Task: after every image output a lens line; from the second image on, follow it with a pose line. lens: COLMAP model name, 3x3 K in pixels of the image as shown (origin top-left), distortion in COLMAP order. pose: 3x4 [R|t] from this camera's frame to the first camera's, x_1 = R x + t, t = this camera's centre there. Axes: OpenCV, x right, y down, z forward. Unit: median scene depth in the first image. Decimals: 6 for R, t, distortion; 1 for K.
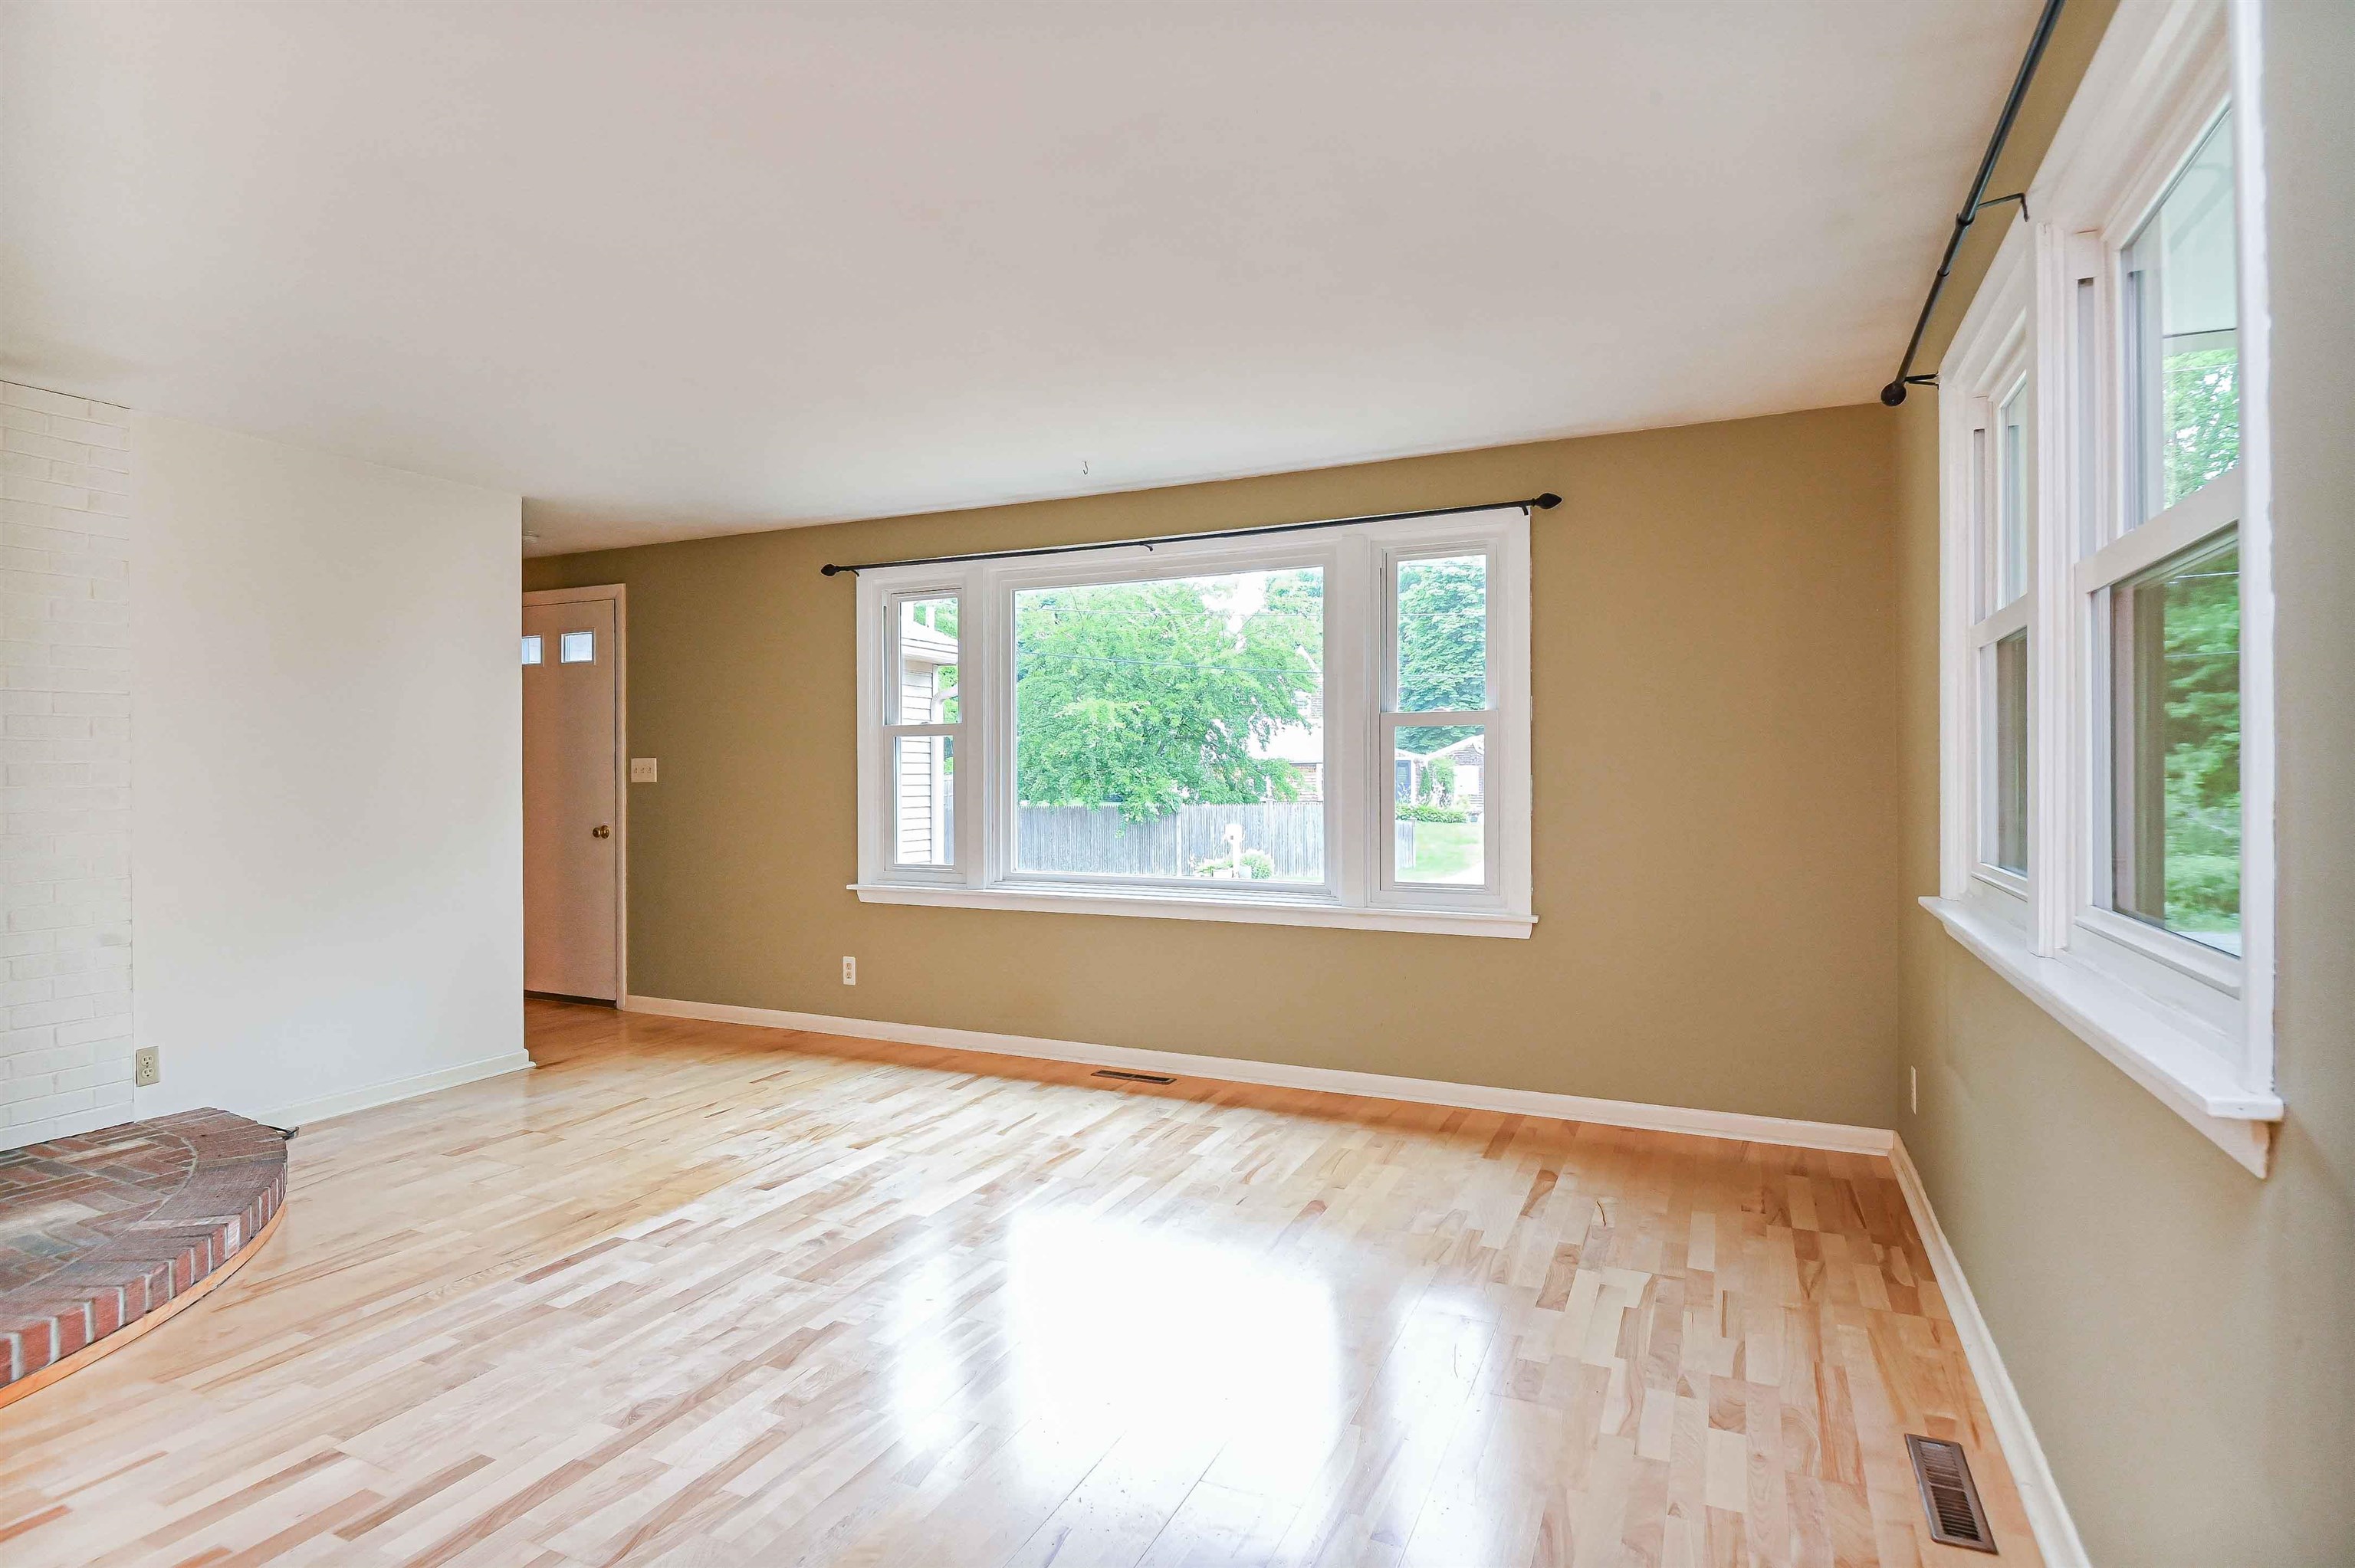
lens RADIAL K [[1212.5, 0, 1177.5], [0, 1212.5, 784.0], [0, 0, 1]] dist [0.026561, -0.028168]
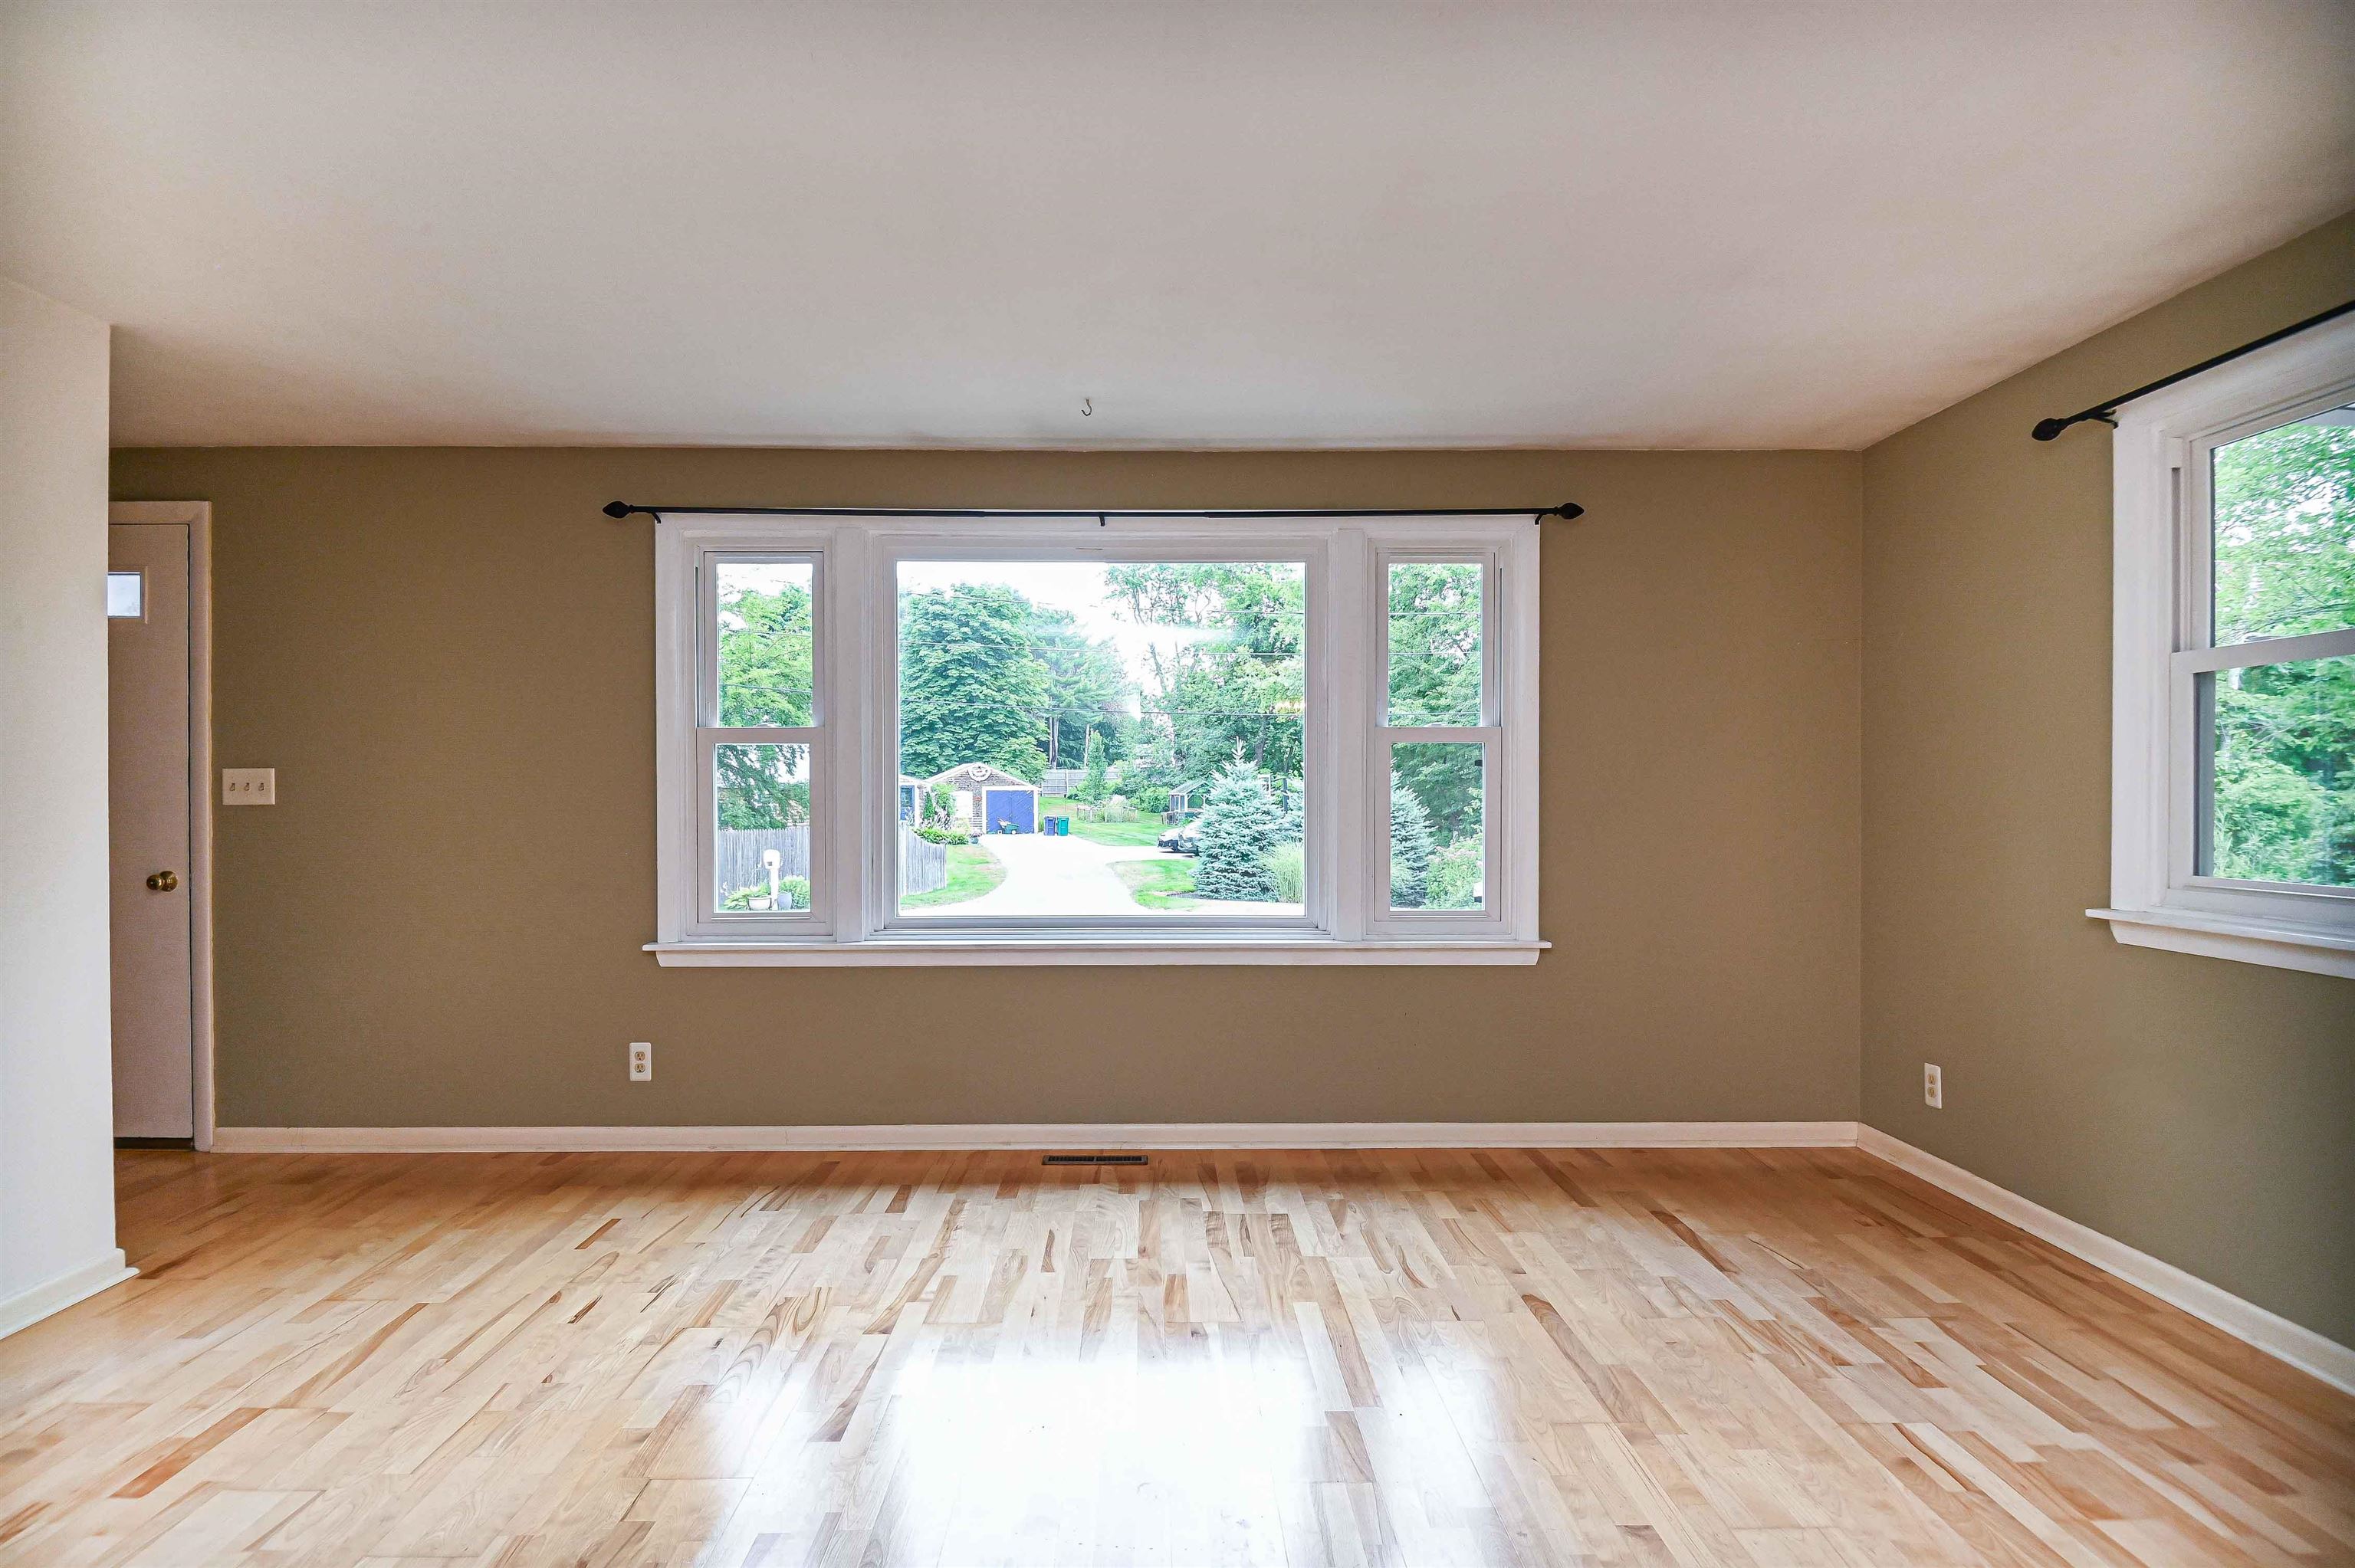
lens RADIAL K [[1122.9, 0, 1169.2], [0, 1122.9, 812.7], [0, 0, 1]] dist [0.022256, -0.023602]
pose [[0.899177, -0.003969, 0.437566, -0.339121], [0.002379, 0.999988, 0.004182, 0.001998], [-0.437578, -0.002719, 0.899176, 0.303461]]
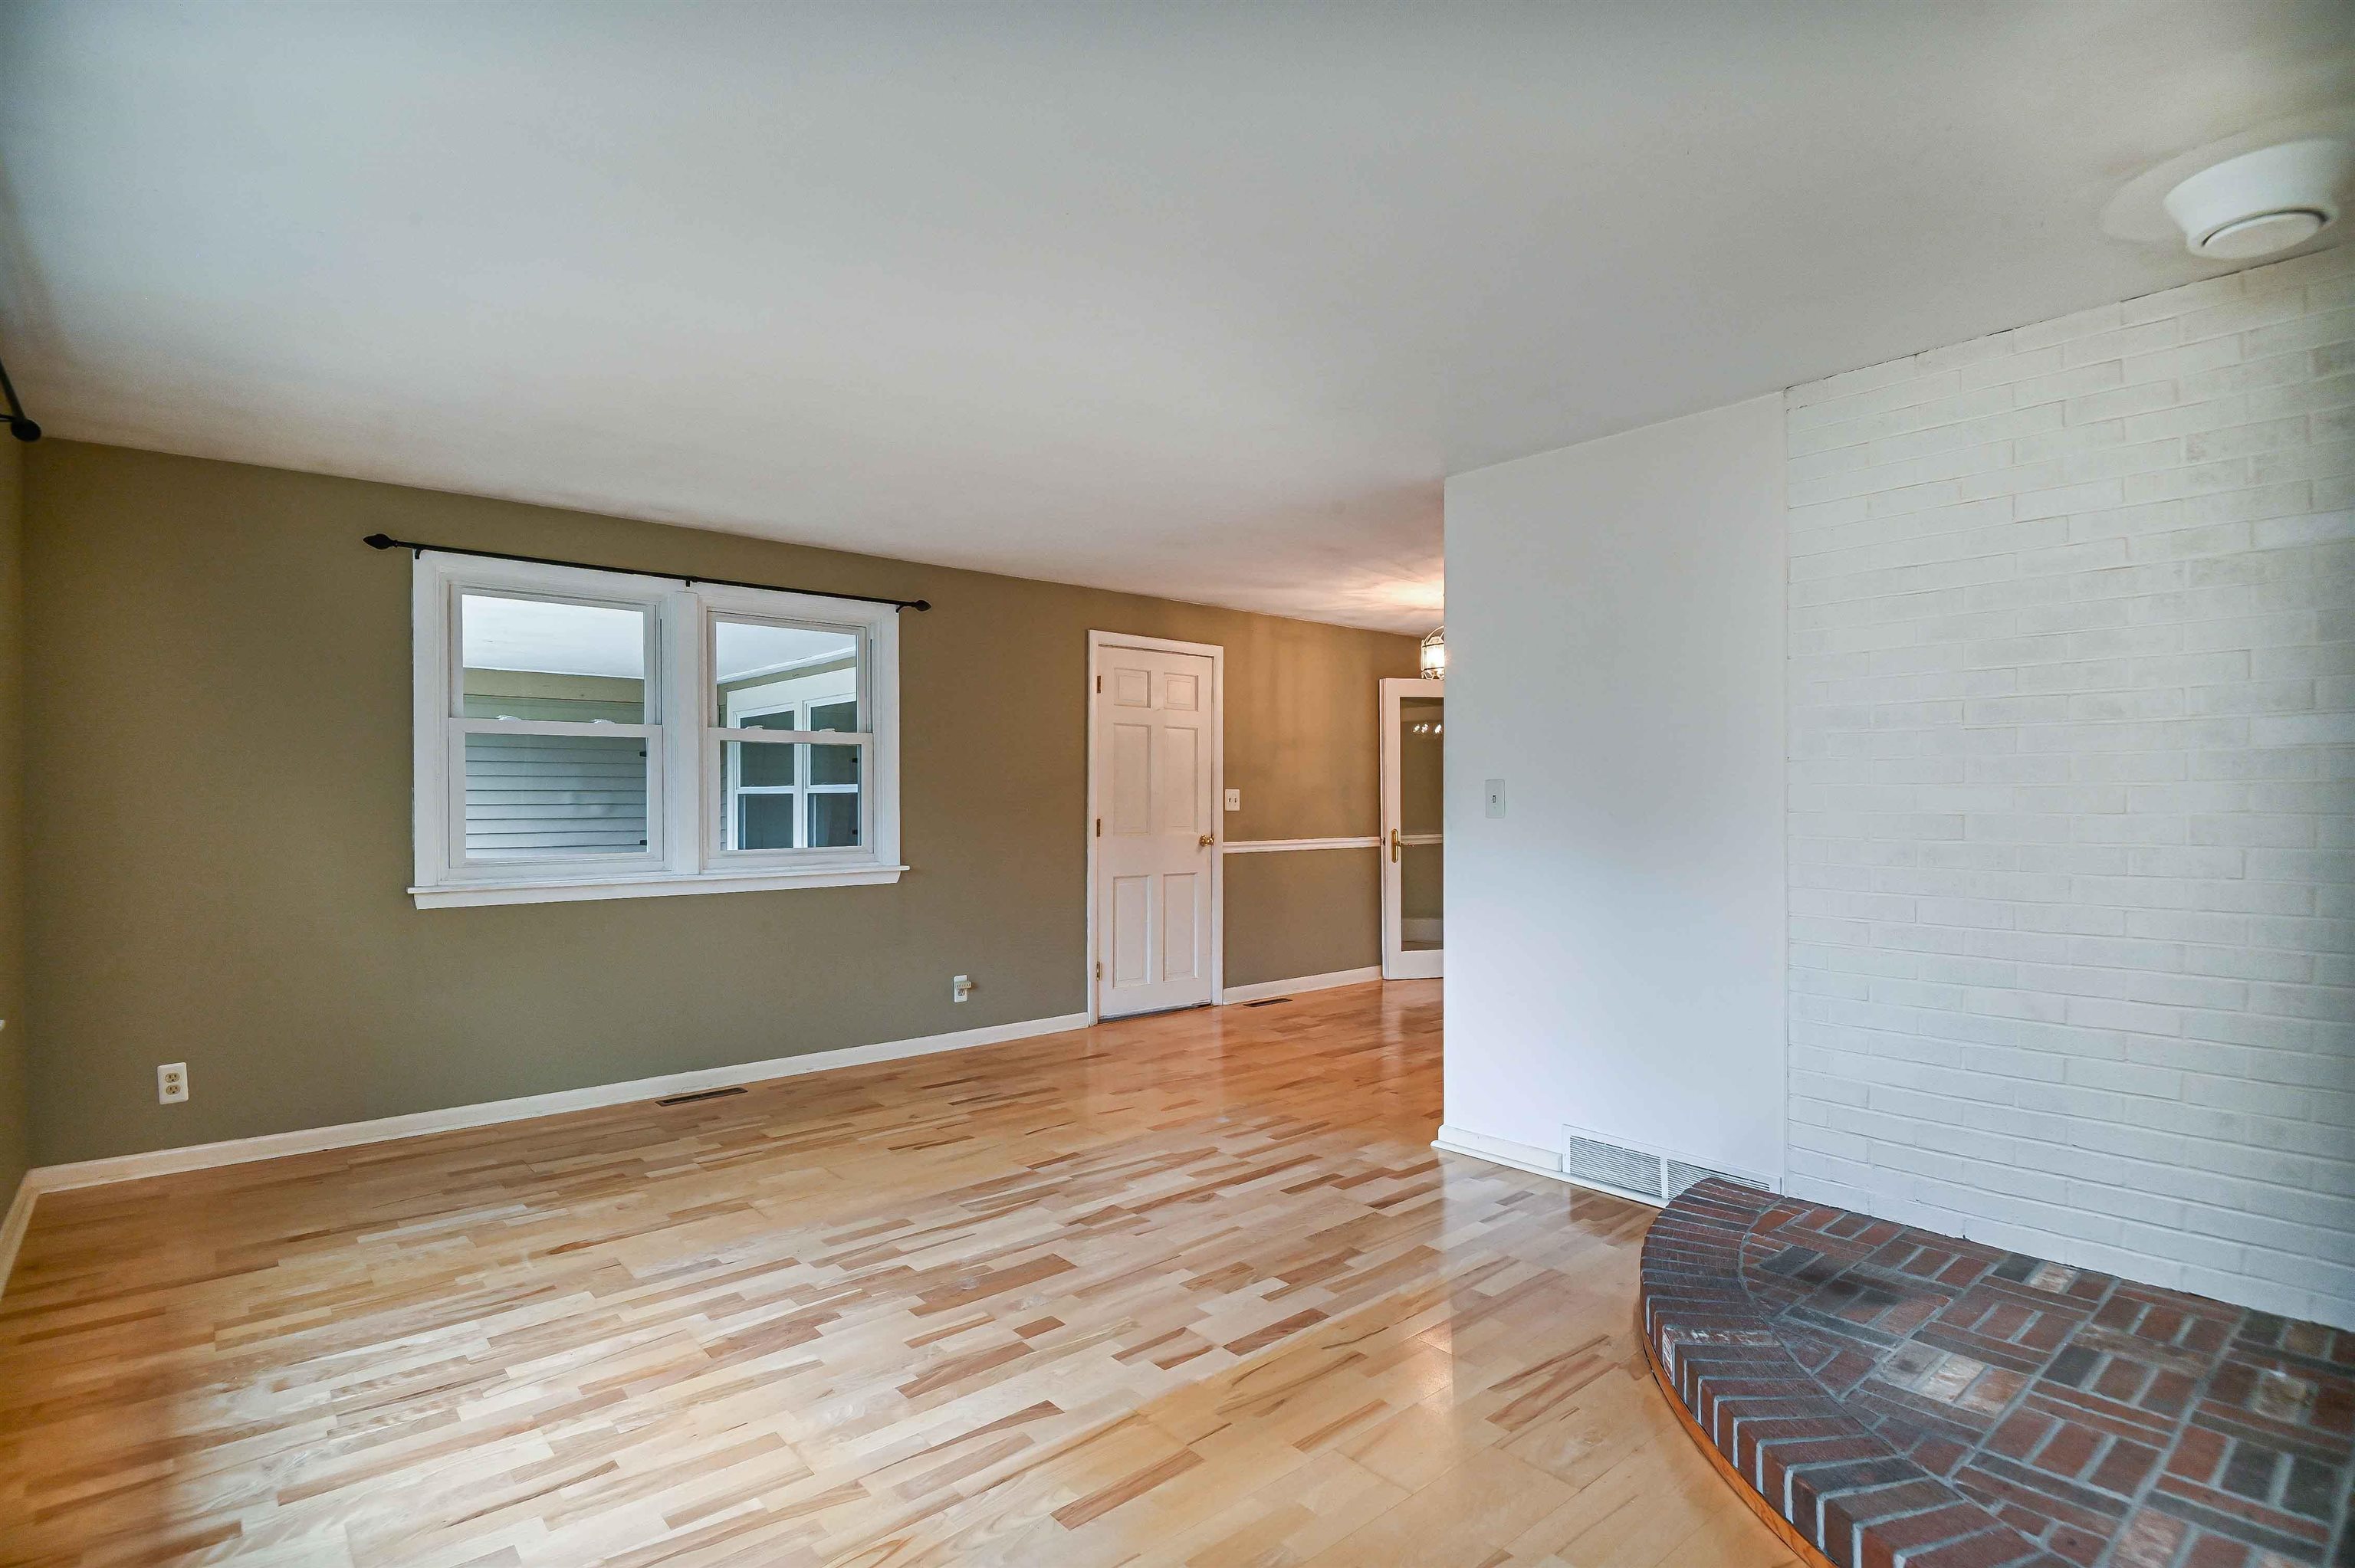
lens RADIAL K [[1122.9, 0, 1169.2], [0, 1122.9, 812.7], [0, 0, 1]] dist [0.022256, -0.023602]
pose [[-0.910369, 0.000701, 0.413796, -0.515623], [0.010972, 0.999688, 0.022446, -0.010898], [-0.413651, 0.024974, -0.910093, 1.198186]]
